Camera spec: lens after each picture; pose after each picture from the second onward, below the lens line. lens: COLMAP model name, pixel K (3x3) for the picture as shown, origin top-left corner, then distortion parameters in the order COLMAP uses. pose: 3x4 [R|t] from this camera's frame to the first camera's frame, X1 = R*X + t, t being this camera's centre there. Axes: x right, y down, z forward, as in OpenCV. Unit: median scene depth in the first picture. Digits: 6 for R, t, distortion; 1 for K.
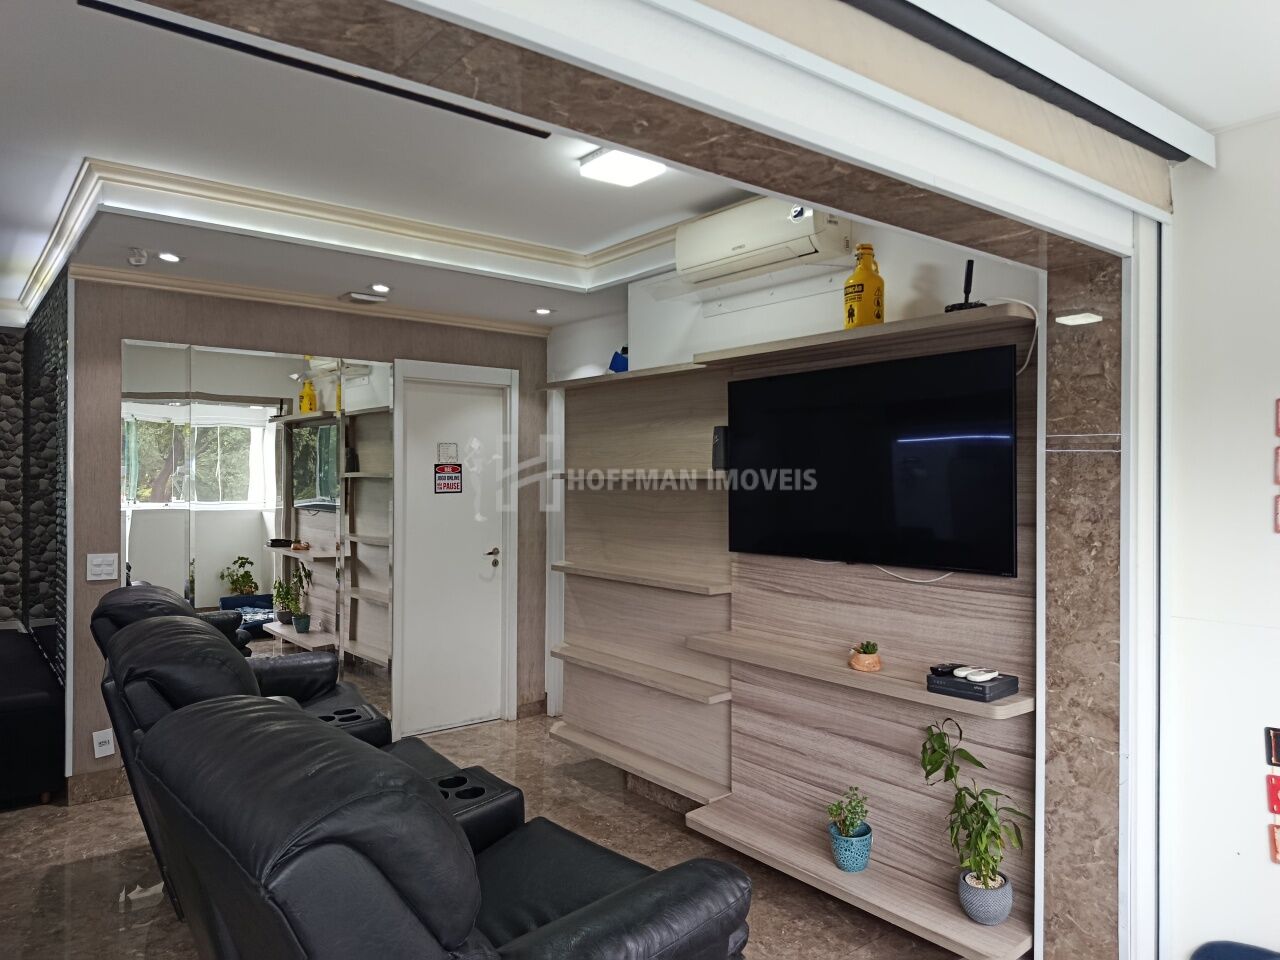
lens RADIAL K [[863.6, 0, 640.0], [0, 863.6, 480.0], [0, 0, 1]] dist [0.045681, -0.042009]
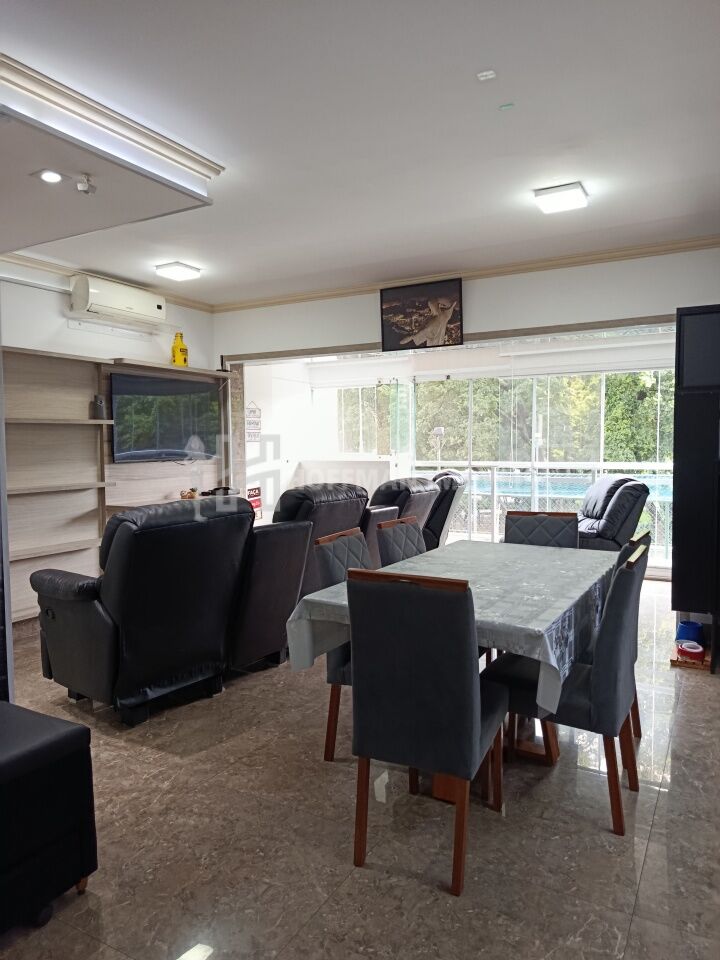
lens RADIAL K [[659.4, 0, 363.0], [0, 659.4, 476.2], [0, 0, 1]] dist [0.042872, -0.056029]
pose [[-0.372794, -0.050611, 0.926533, -1.504149], [0.004412, 0.998403, 0.056313, 0.032992], [-0.927904, 0.025081, -0.371975, 1.073560]]
